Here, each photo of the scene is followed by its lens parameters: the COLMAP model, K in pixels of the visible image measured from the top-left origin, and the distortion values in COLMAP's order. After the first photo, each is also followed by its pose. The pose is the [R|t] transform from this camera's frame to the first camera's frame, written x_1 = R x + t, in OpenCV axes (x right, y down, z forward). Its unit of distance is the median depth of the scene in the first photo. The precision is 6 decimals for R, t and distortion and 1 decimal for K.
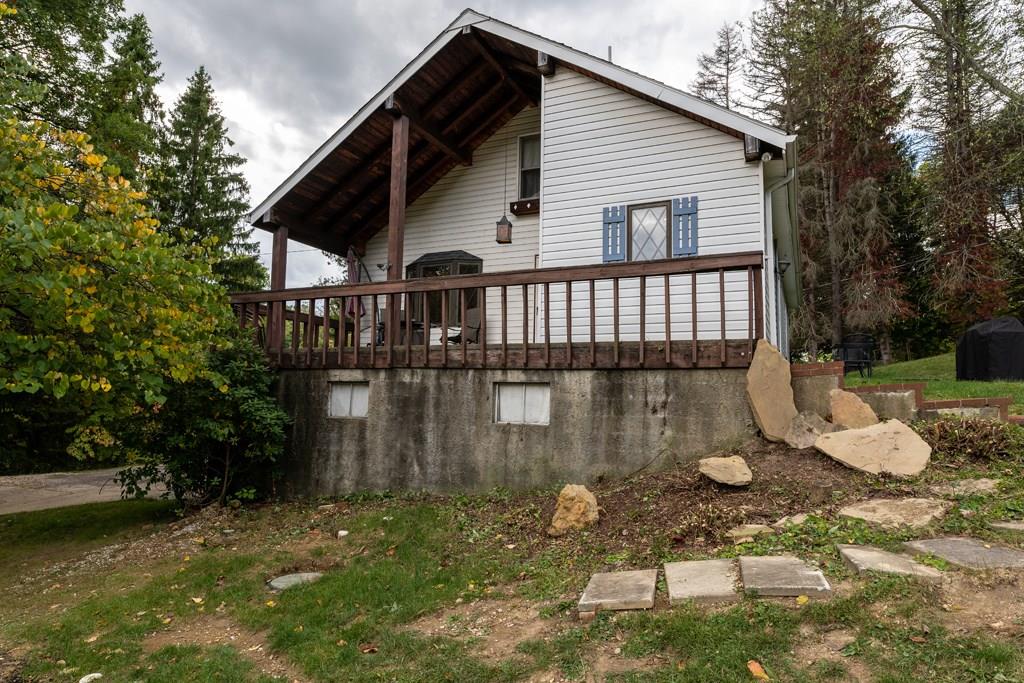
lens RADIAL K [[587.2, 0, 512.0], [0, 587.2, 341.5], [0, 0, 1]] dist [0.001797, -0.001016]
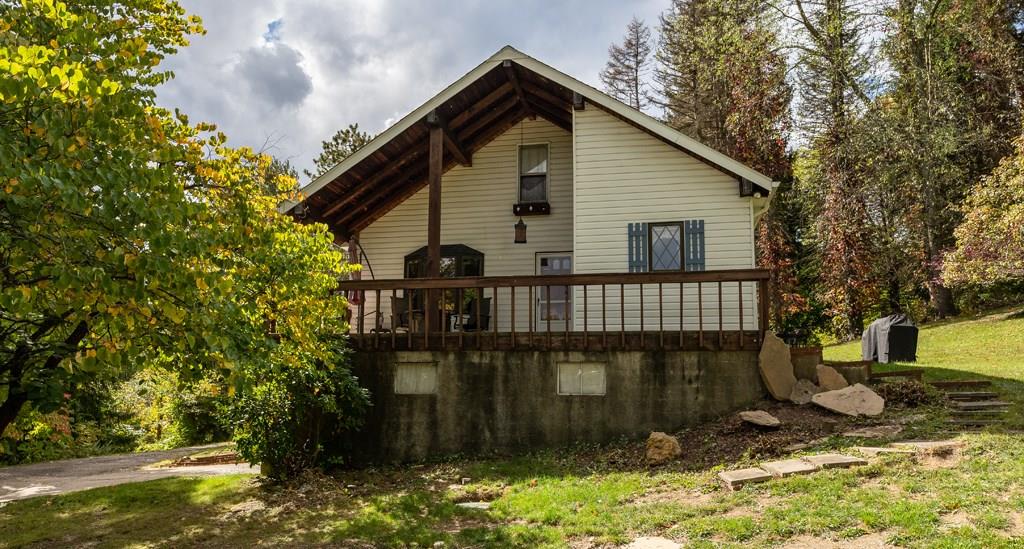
lens RADIAL K [[657.7, 0, 511.1], [0, 657.7, 314.3], [0, 0, 1]] dist [0.000748, 0.001315]
pose [[0.978999, 0.016524, 0.203196, -0.397541], [-0.012073, 0.999660, -0.023128, 0.001442], [-0.203509, 0.020189, 0.978865, -0.338328]]
